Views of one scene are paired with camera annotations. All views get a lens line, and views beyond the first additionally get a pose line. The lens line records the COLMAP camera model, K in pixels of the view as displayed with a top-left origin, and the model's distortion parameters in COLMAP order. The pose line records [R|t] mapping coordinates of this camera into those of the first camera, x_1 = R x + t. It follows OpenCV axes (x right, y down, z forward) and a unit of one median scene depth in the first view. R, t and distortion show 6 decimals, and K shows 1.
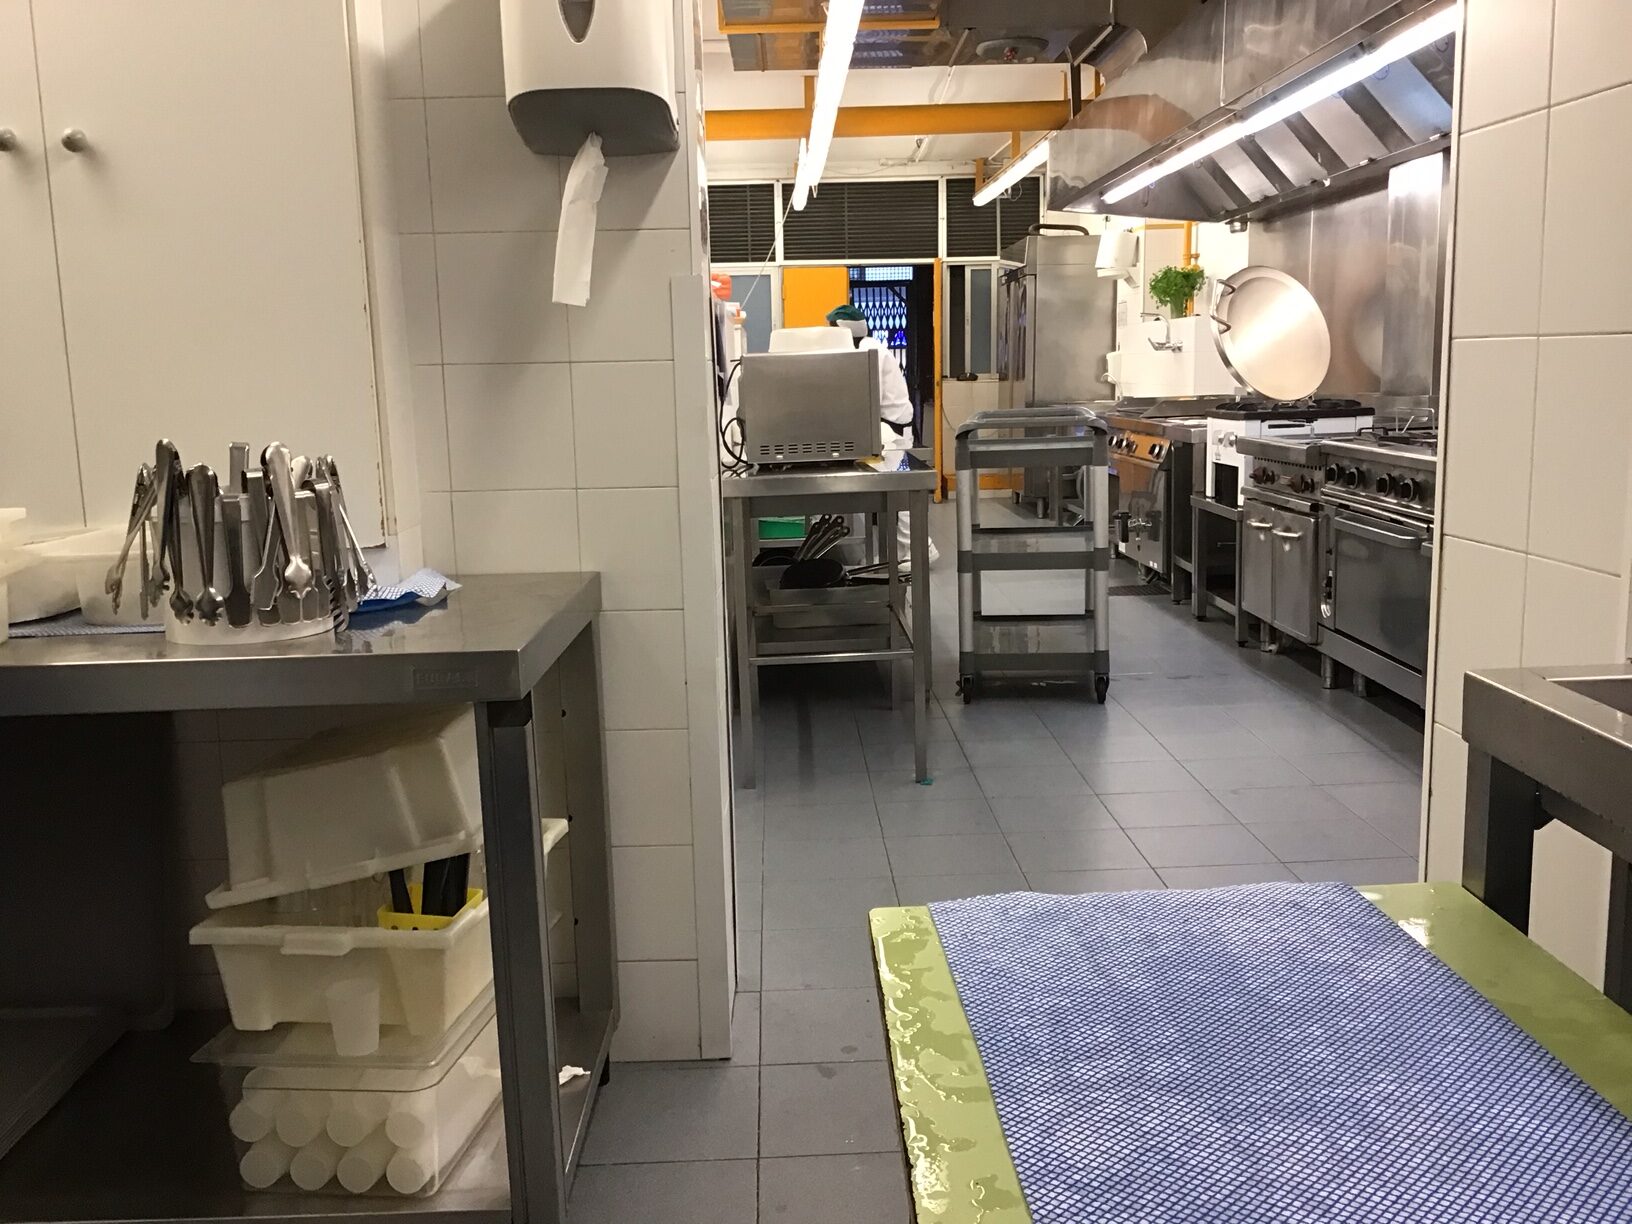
lens RADIAL K [[1434.2, 0, 819.8], [0, 1434.2, 604.3], [0, 0, 1]] dist [0.069400, -0.205154]
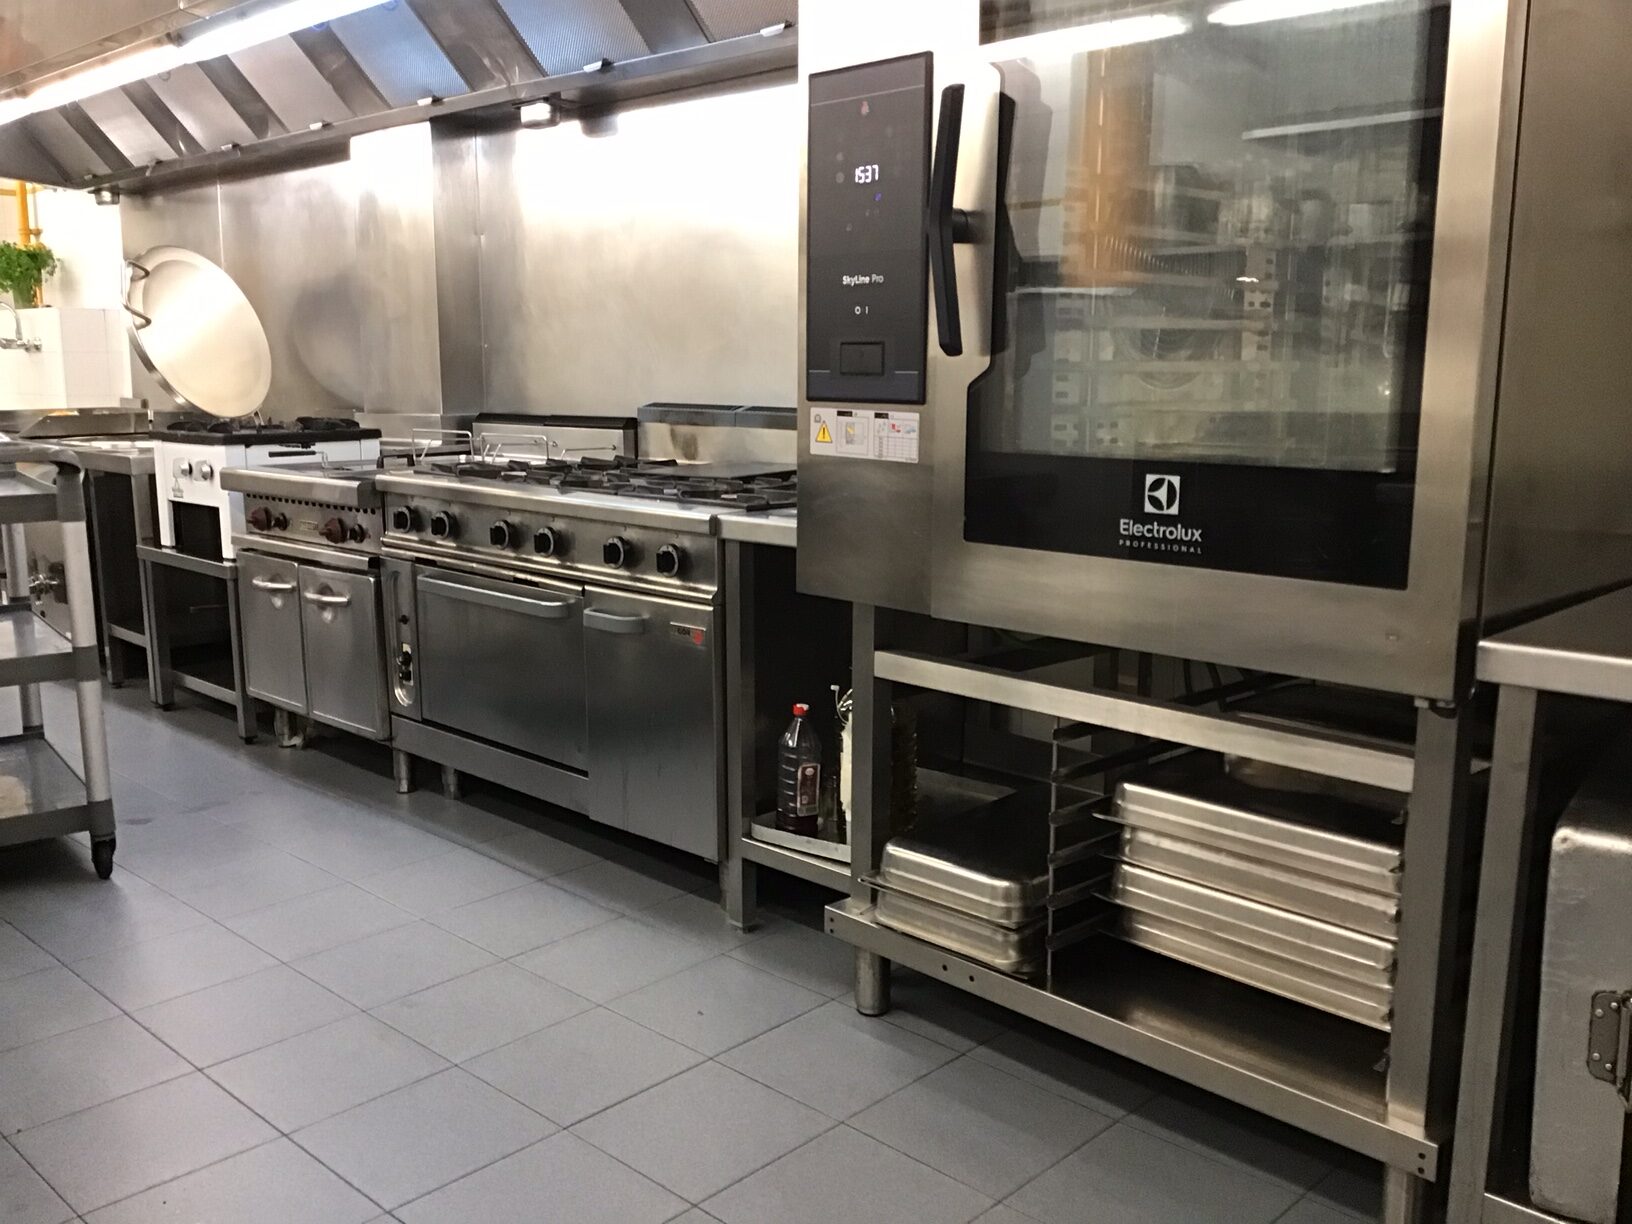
lens RADIAL K [[1434.2, 0, 819.8], [0, 1434.2, 604.3], [0, 0, 1]] dist [0.069400, -0.205154]
pose [[0.700774, -0.091368, 0.707508, -0.026467], [0.093553, 0.994969, 0.035829, -0.042321], [-0.707222, 0.041081, 0.705797, 0.248735]]
